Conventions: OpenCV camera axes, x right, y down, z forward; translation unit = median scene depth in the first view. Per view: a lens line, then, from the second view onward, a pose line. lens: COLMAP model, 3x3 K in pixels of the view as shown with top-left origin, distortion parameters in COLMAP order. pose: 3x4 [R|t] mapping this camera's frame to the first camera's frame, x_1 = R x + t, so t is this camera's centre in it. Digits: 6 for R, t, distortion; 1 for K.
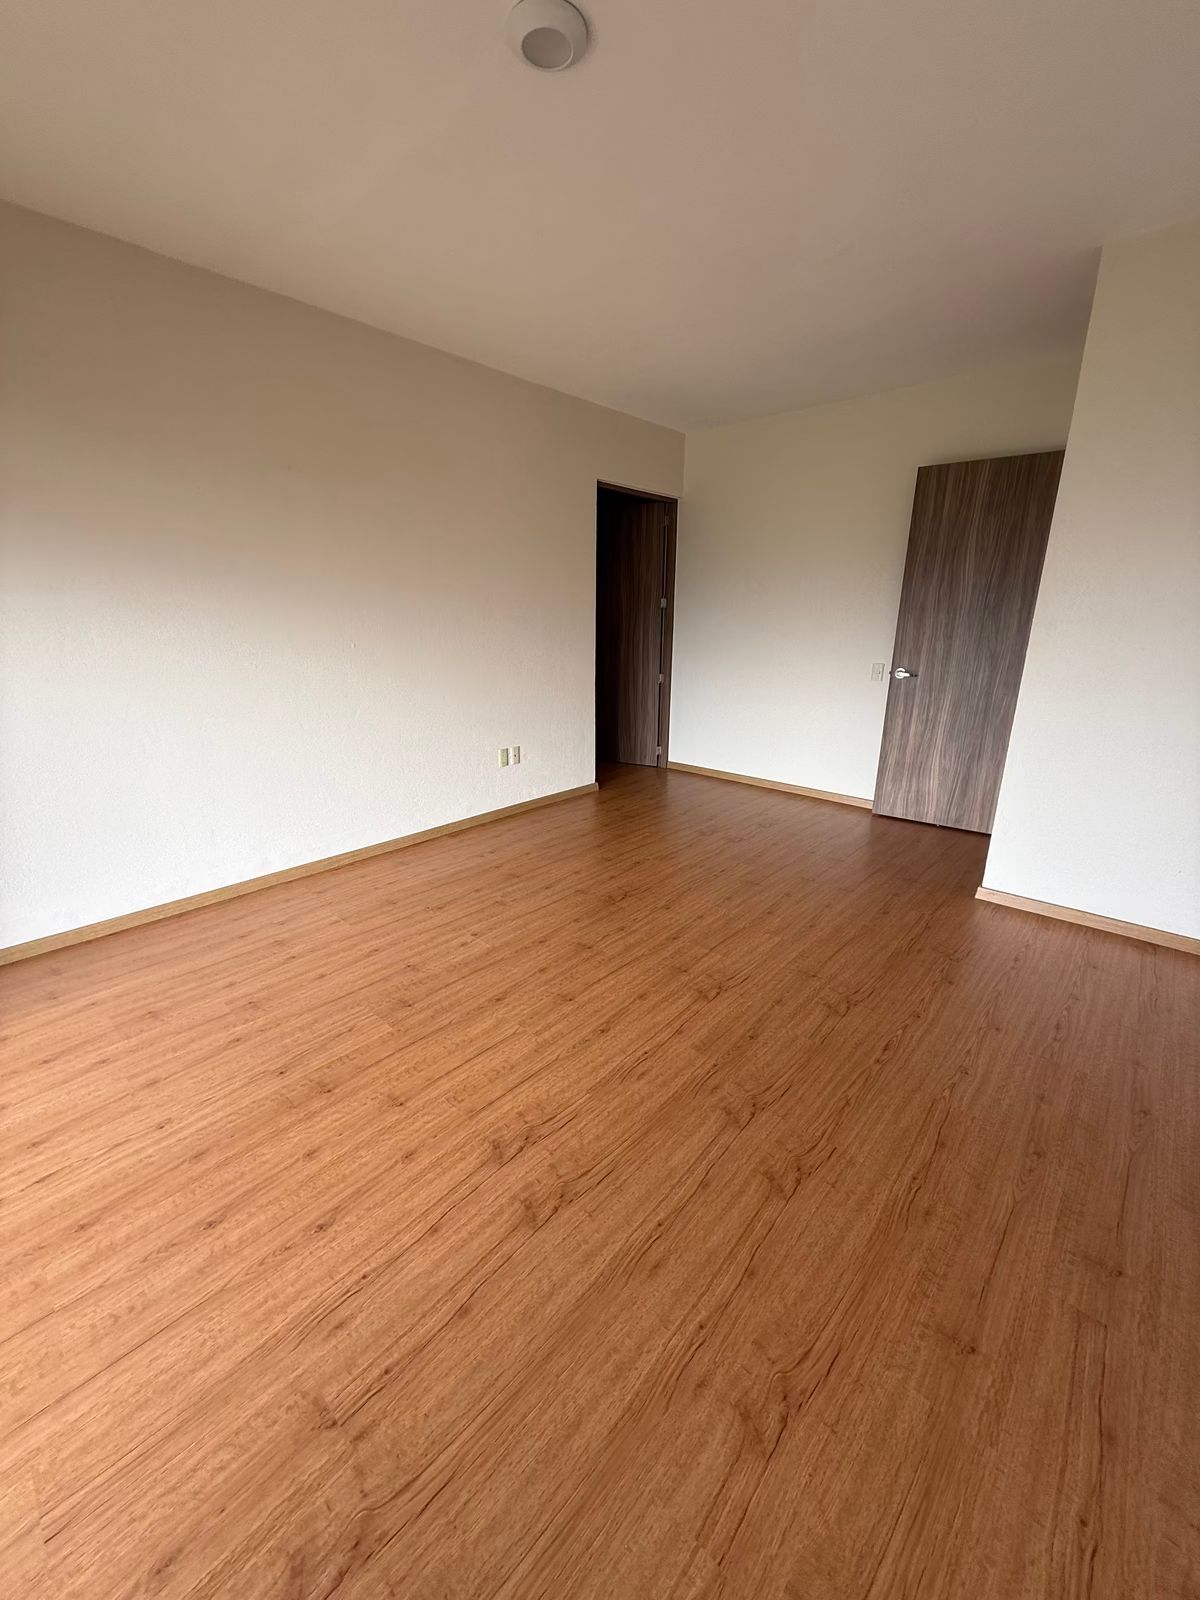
lens RADIAL K [[638.2, 0, 593.8], [0, 638.2, 799.8], [0, 0, 1]] dist [0.003263, 0.000435]
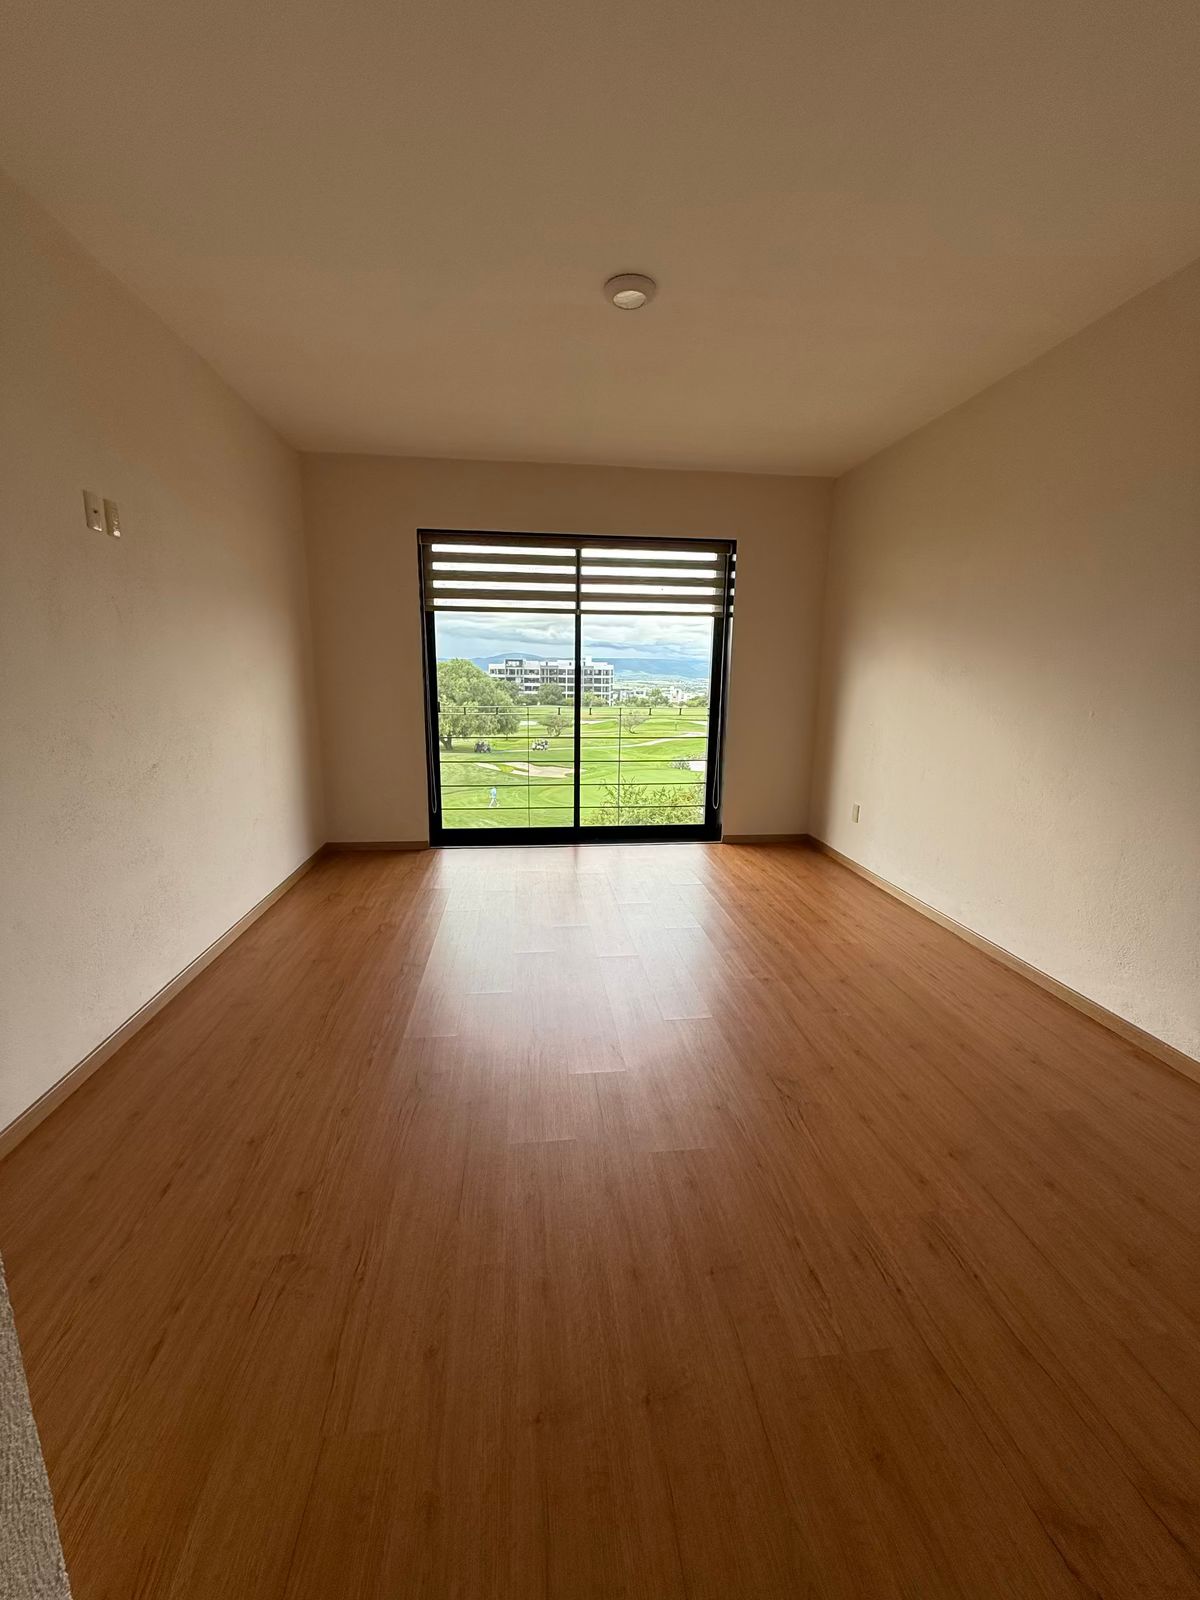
lens RADIAL K [[633.5, 0, 596.4], [0, 633.5, 793.1], [0, 0, 1]] dist [-0.001928, 0.000581]
pose [[-0.653955, 0.133976, -0.744576, 0.687404], [-0.231981, 0.901271, 0.365918, -0.353796], [0.720088, 0.412021, -0.558311, 1.228838]]
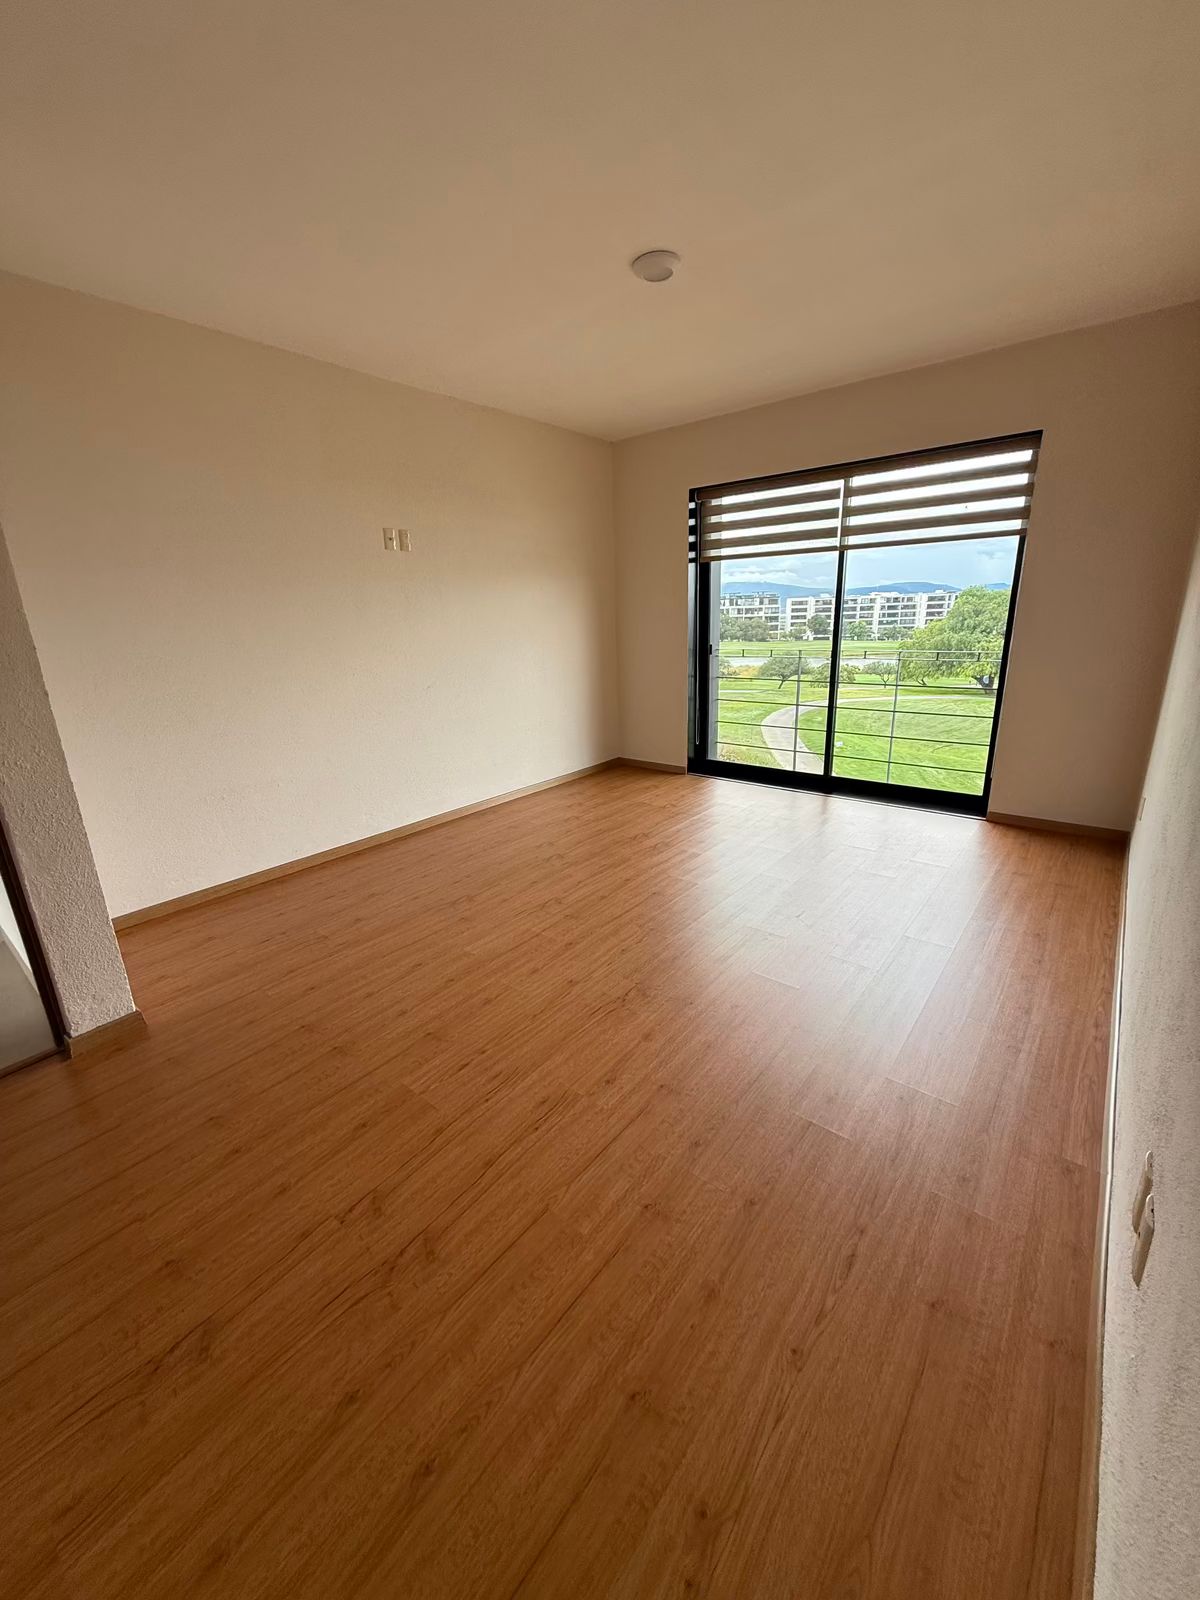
lens RADIAL K [[633.5, 0, 596.4], [0, 633.5, 793.1], [0, 0, 1]] dist [-0.001928, 0.000581]
pose [[-0.997998, 0.043328, -0.046079, 0.118964], [0.011409, 0.839888, 0.542640, -0.511688], [0.062212, 0.541028, -0.838701, 1.675553]]
